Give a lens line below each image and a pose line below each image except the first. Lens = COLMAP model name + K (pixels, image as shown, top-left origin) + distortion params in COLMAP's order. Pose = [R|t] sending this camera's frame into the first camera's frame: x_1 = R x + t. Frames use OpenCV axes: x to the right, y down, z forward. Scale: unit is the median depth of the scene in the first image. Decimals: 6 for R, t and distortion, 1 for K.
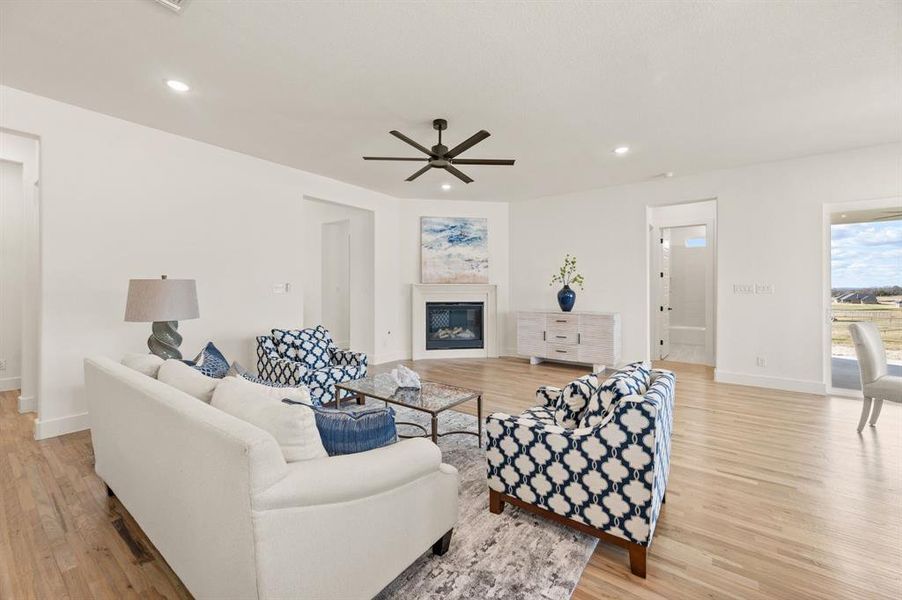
lens RADIAL K [[363.3, 0, 451.0], [0, 363.3, 300.0], [0, 0, 1]] dist [-0.000394, -0.000066]
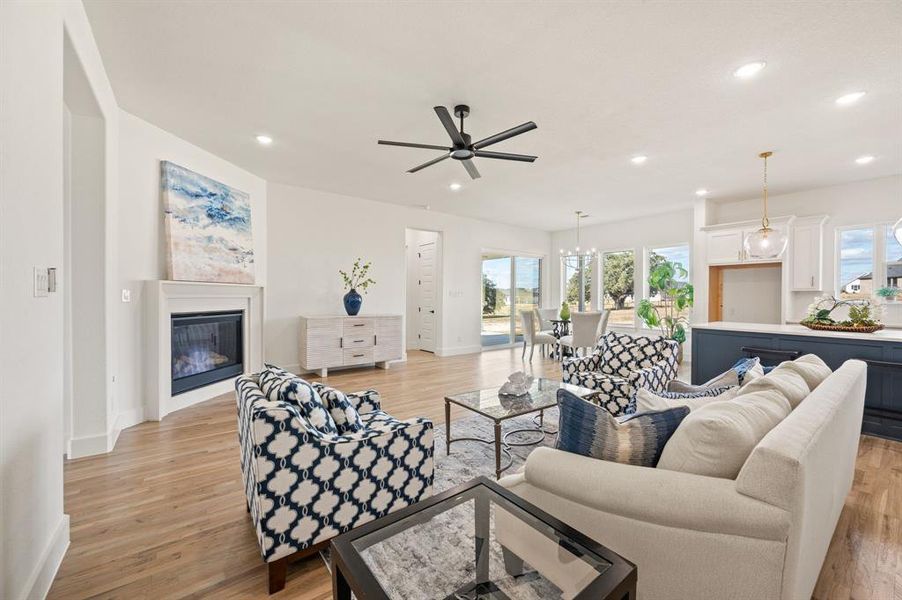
lens RADIAL K [[357.4, 0, 451.0], [0, 357.4, 300.0], [0, 0, 1]] dist [-0.000633, -0.000120]
pose [[0.277875, -0.008779, 0.960577, -0.489289], [0.025019, 0.999685, 0.001899, -0.004829], [-0.960291, 0.023505, 0.278007, 0.424750]]
